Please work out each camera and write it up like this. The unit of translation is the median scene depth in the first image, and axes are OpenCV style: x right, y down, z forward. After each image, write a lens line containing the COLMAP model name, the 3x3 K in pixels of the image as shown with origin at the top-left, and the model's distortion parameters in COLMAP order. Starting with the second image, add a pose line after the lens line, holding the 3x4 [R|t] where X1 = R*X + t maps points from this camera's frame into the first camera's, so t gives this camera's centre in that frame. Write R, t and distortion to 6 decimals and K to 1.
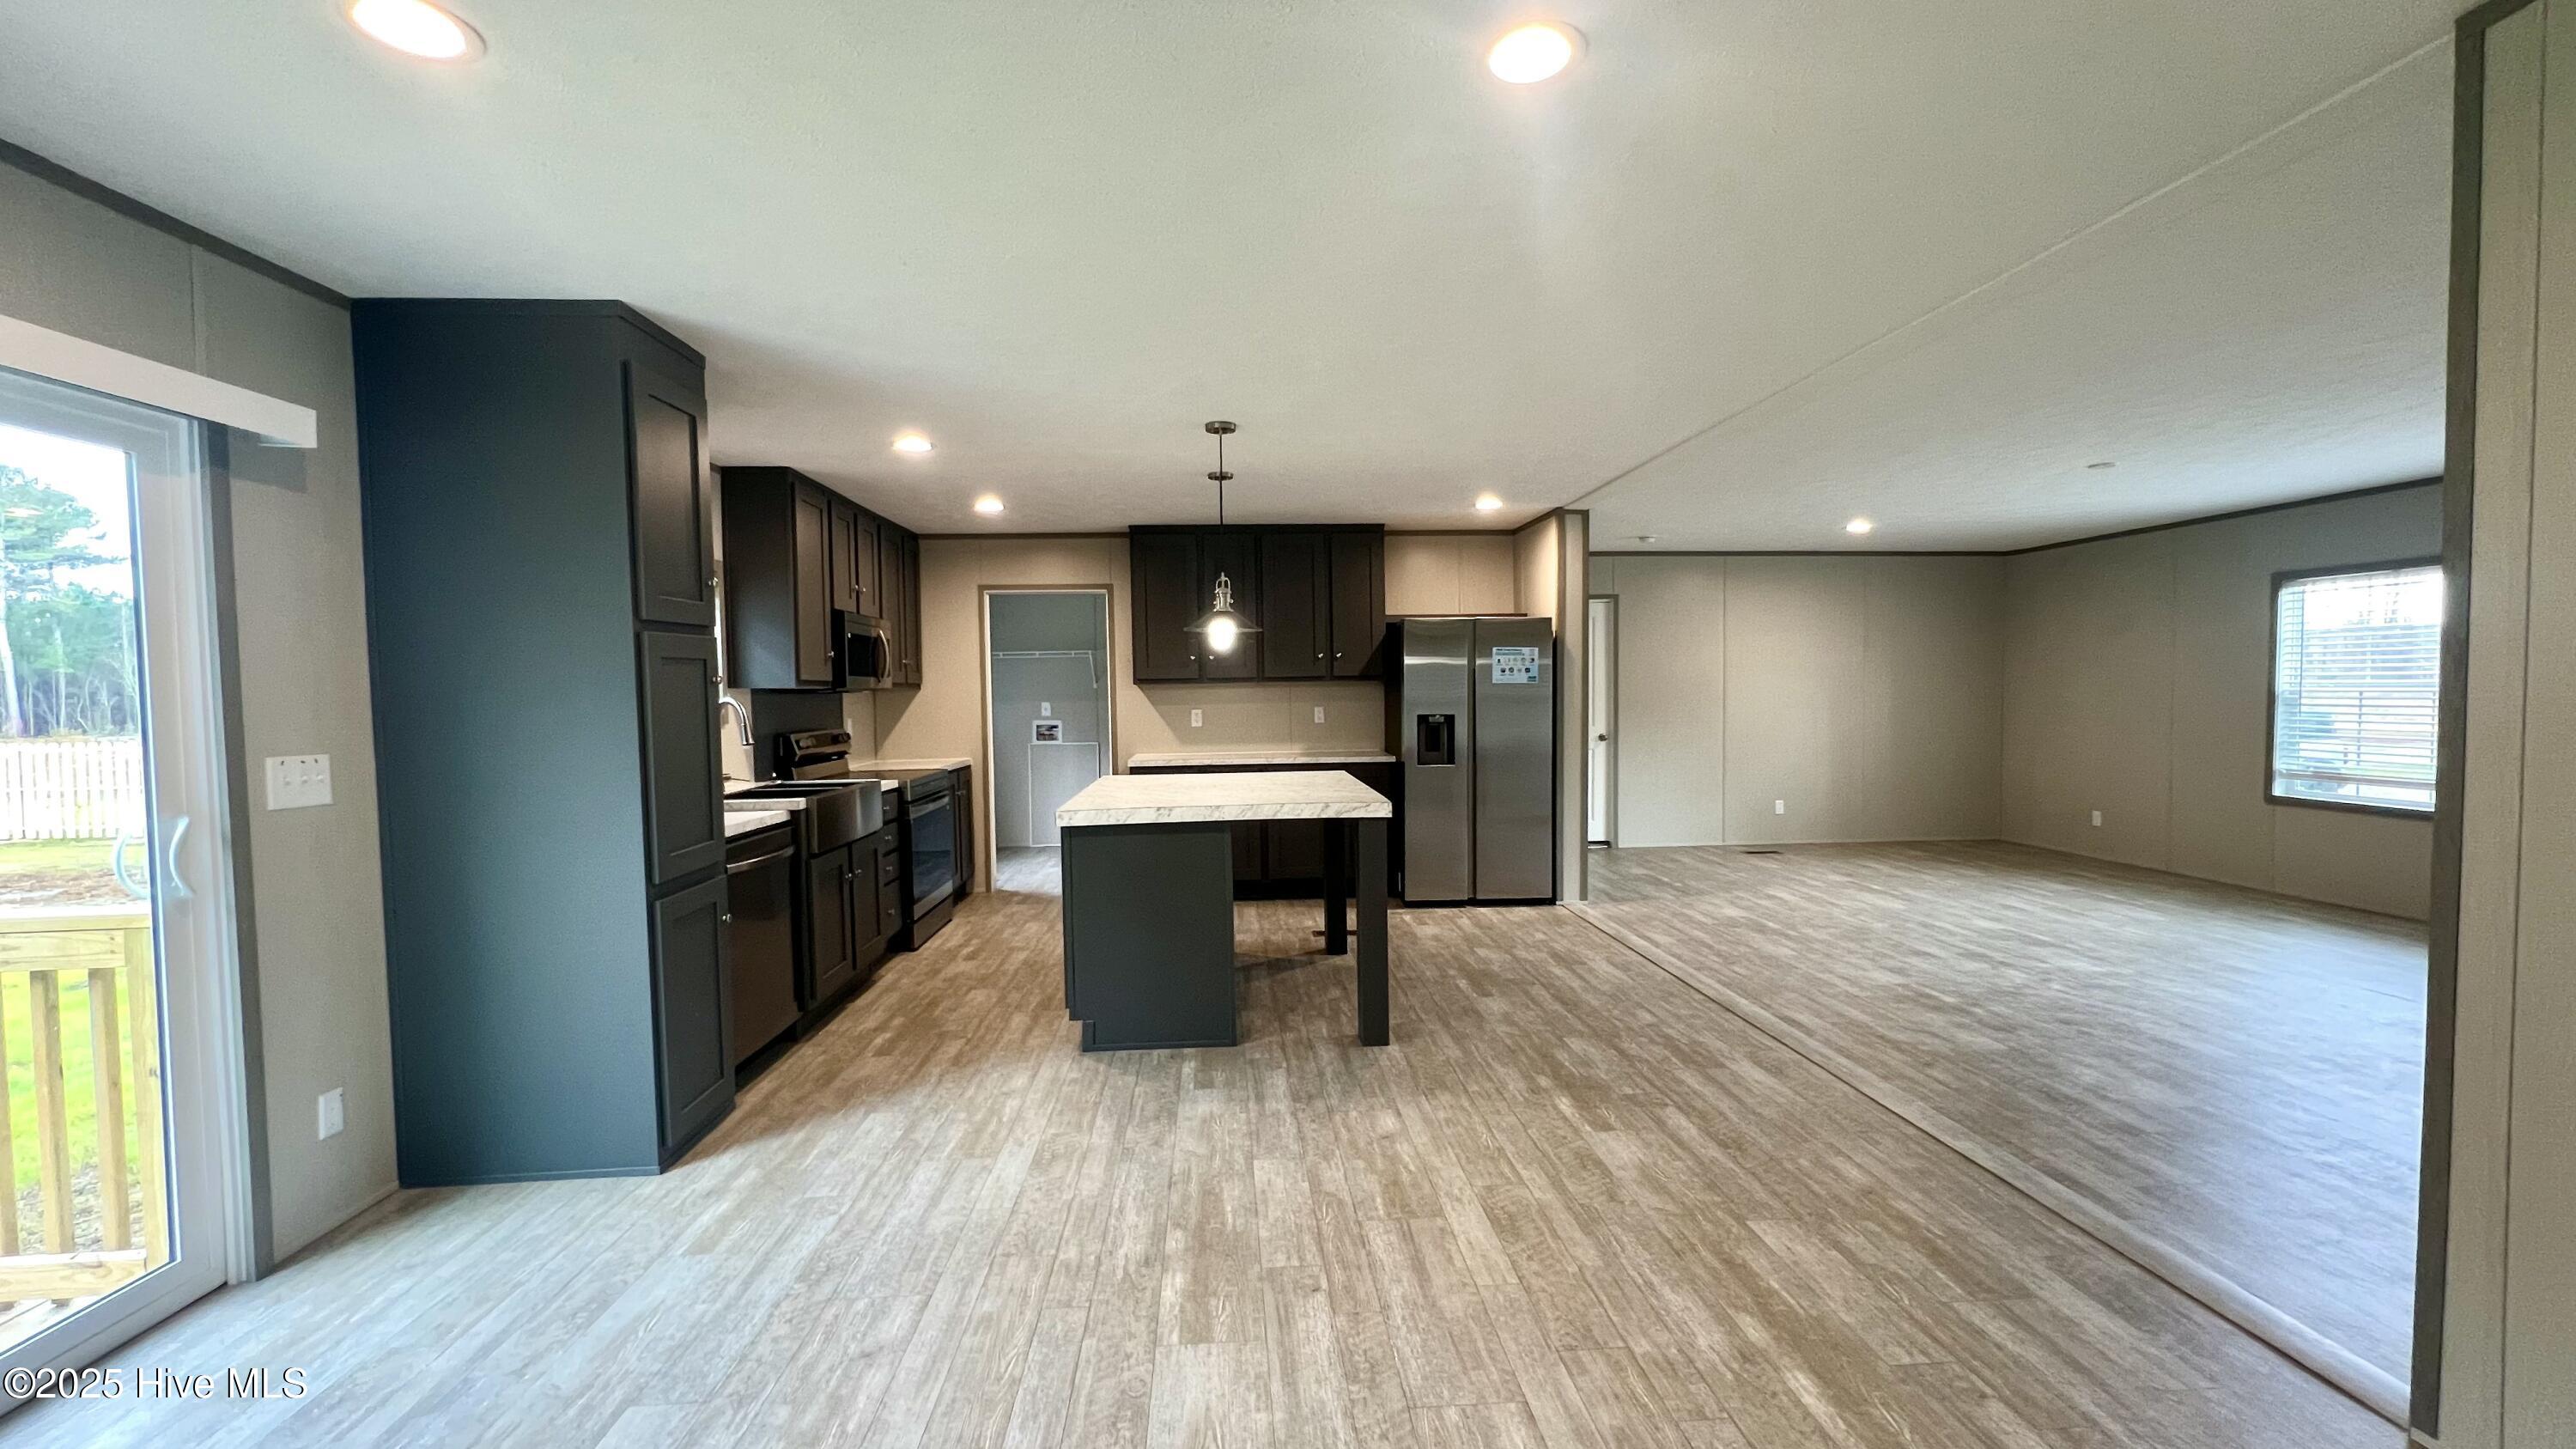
lens RADIAL K [[1018.7, 0, 1289.6], [0, 1018.7, 731.9], [0, 0, 1]] dist [-0.002386, -0.000410]
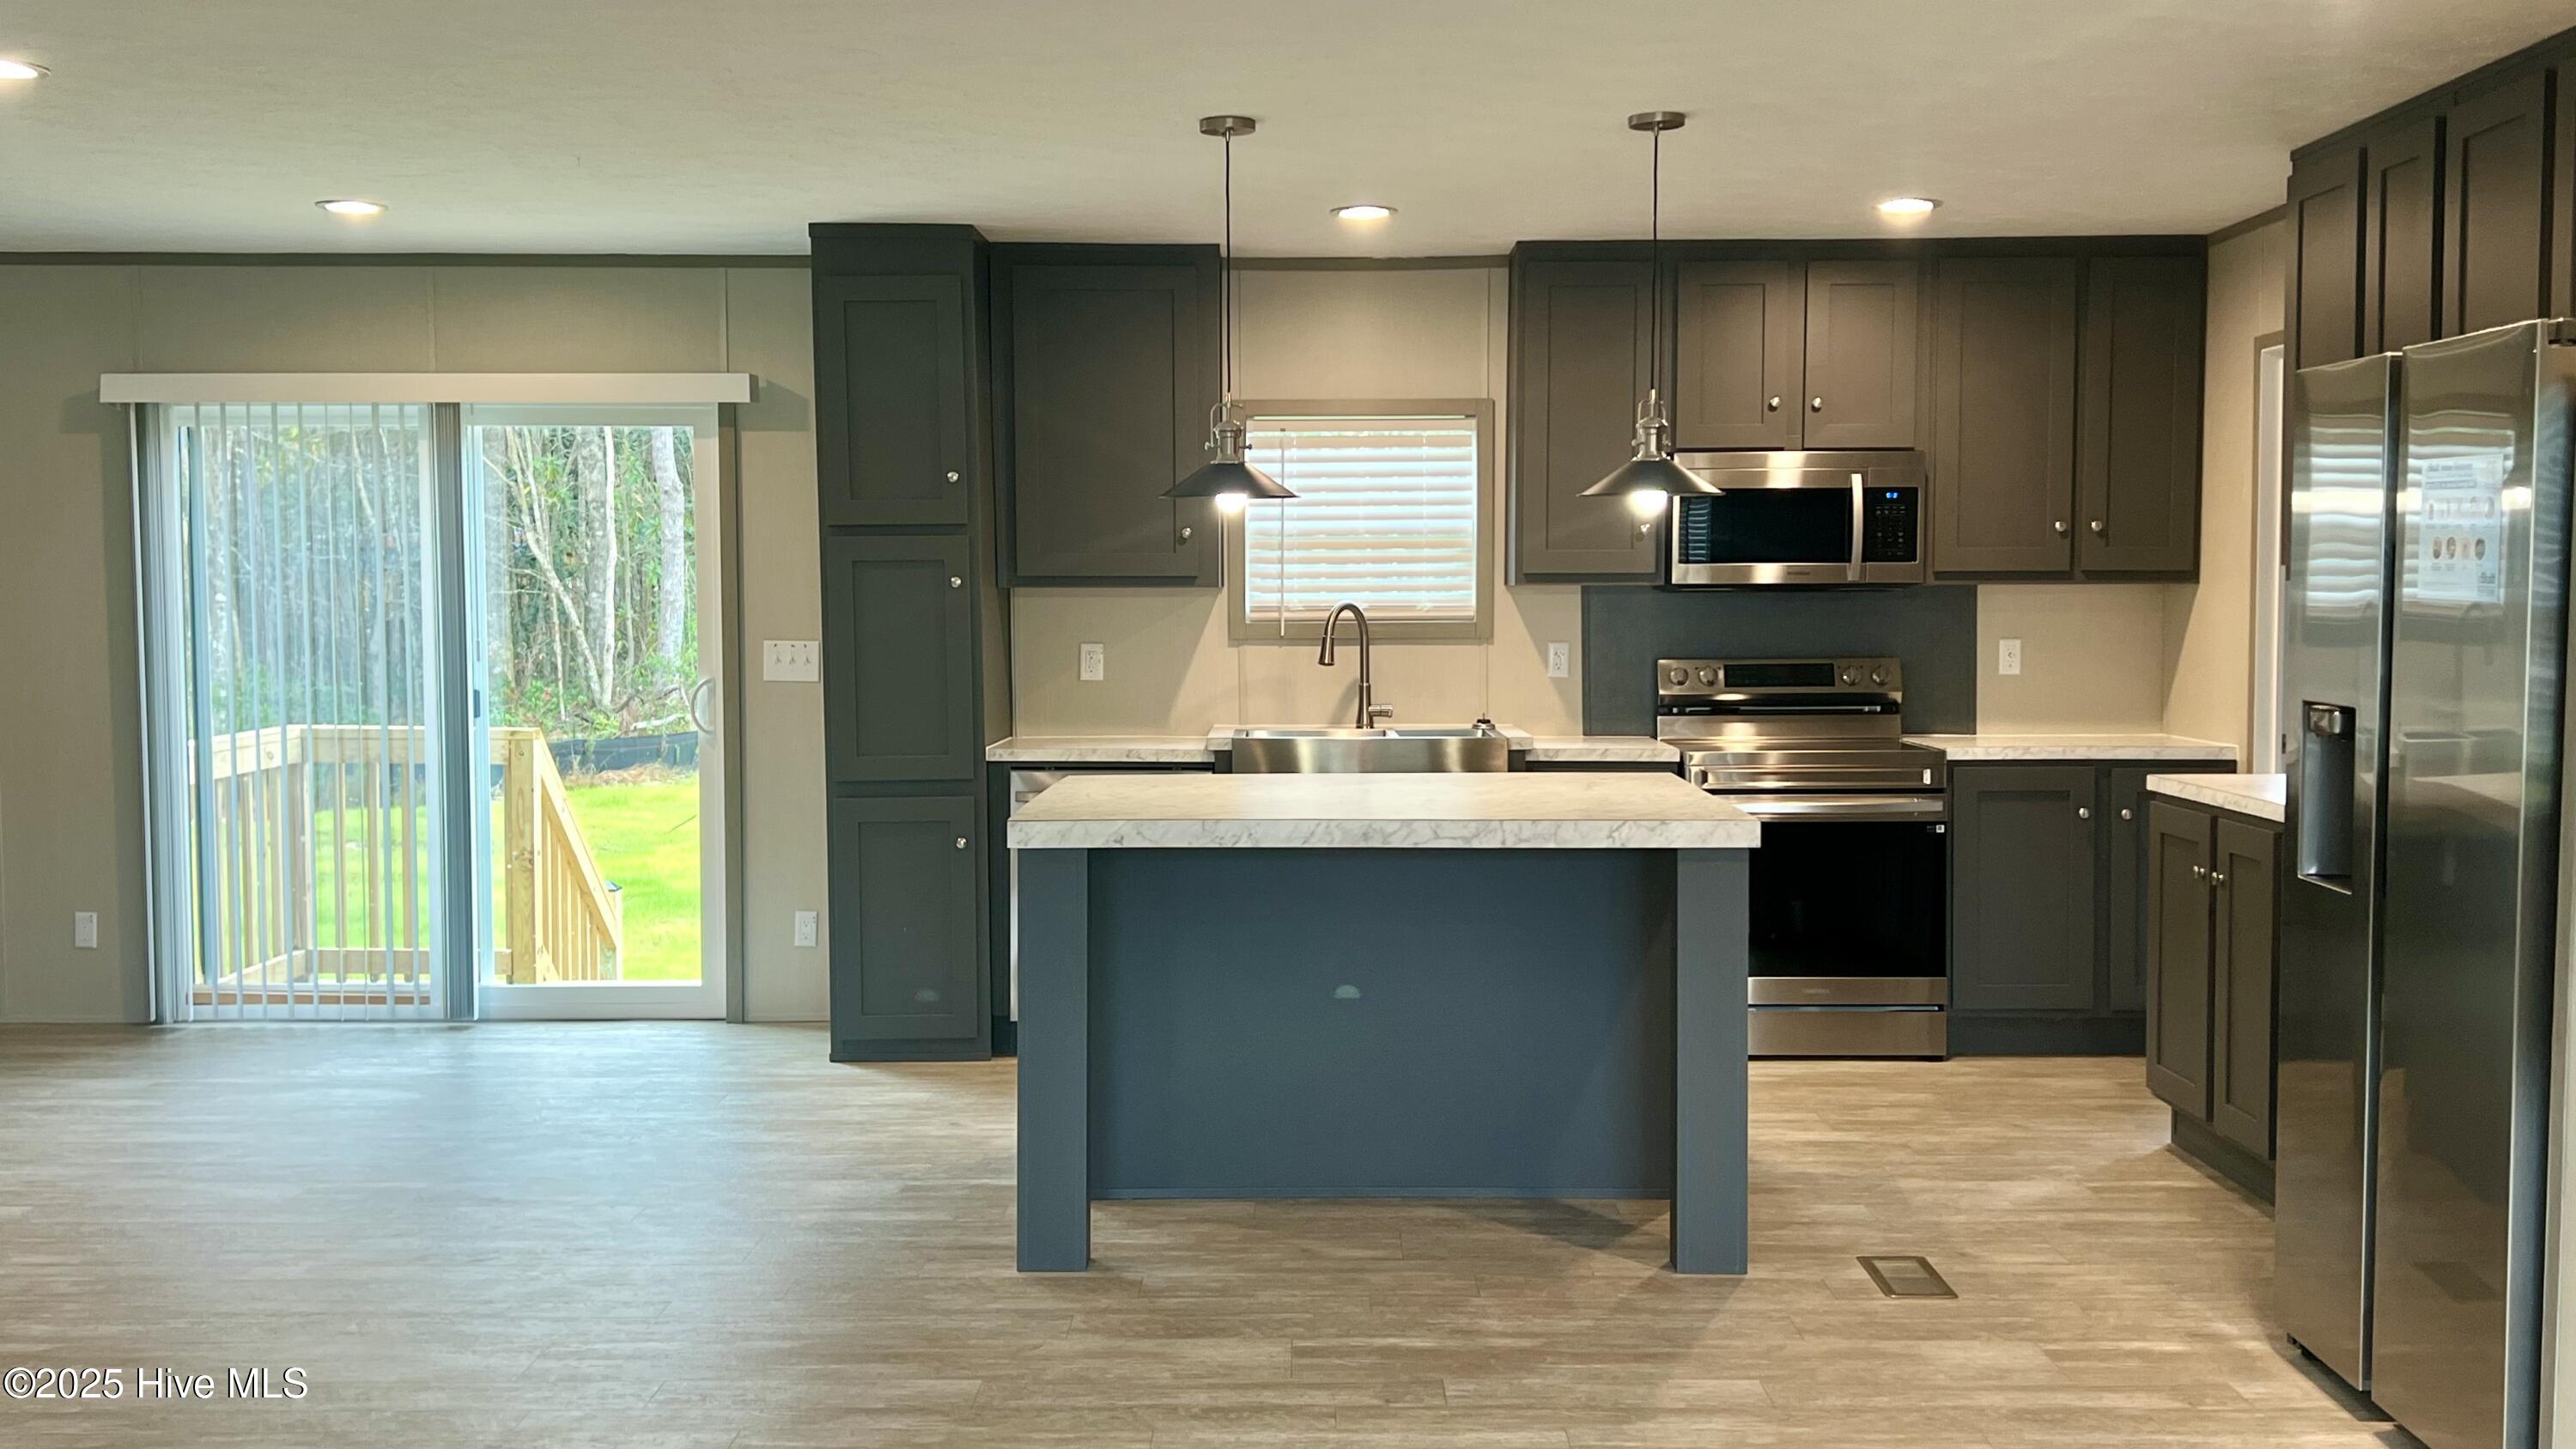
lens RADIAL K [[2466.3, 0, 1288.0], [0, 2466.3, 724.5], [0, 0, 1]] dist [0.177562, -0.438712]
pose [[-0.077217, 0.072556, -0.994371, 0.856600], [-0.036855, 0.996459, 0.075571, -0.053463], [0.996333, 0.042483, -0.074269, 0.763321]]
